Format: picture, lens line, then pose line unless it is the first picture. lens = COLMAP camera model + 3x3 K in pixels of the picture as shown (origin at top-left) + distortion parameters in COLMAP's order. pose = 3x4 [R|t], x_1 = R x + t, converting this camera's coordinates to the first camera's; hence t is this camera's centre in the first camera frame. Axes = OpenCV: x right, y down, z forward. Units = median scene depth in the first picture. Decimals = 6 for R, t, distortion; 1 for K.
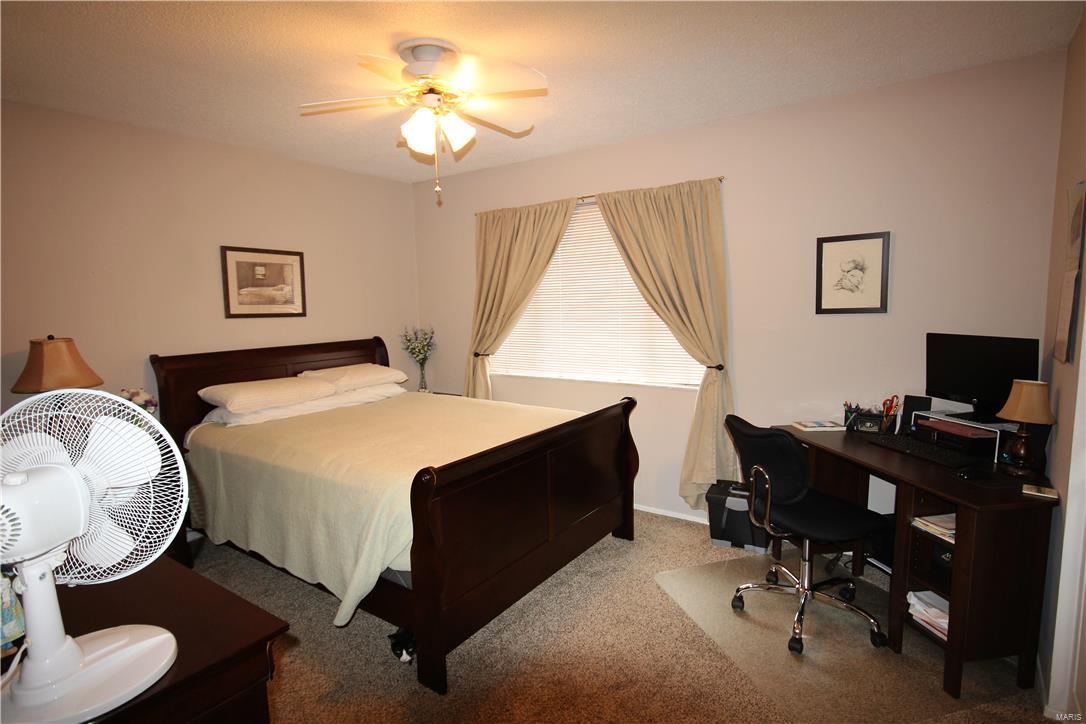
lens RADIAL K [[577.6, 0, 547.8], [0, 577.6, 364.2], [0, 0, 1]] dist [0.006167, -0.002208]
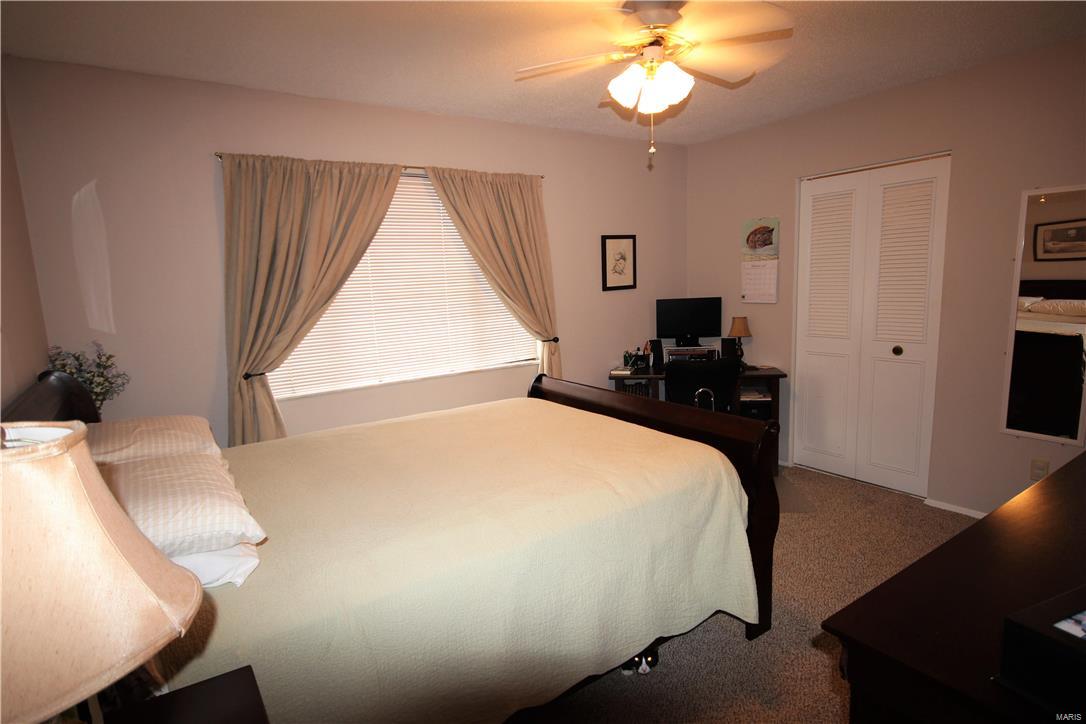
lens RADIAL K [[579.7, 0, 543.3], [0, 579.7, 374.4], [0, 0, 1]] dist [-0.000961, -0.000049]
pose [[0.333186, -0.148354, 0.931117, -0.983174], [0.142300, 0.984144, 0.105883, -0.063900], [-0.932061, 0.097219, 0.349014, 0.740906]]
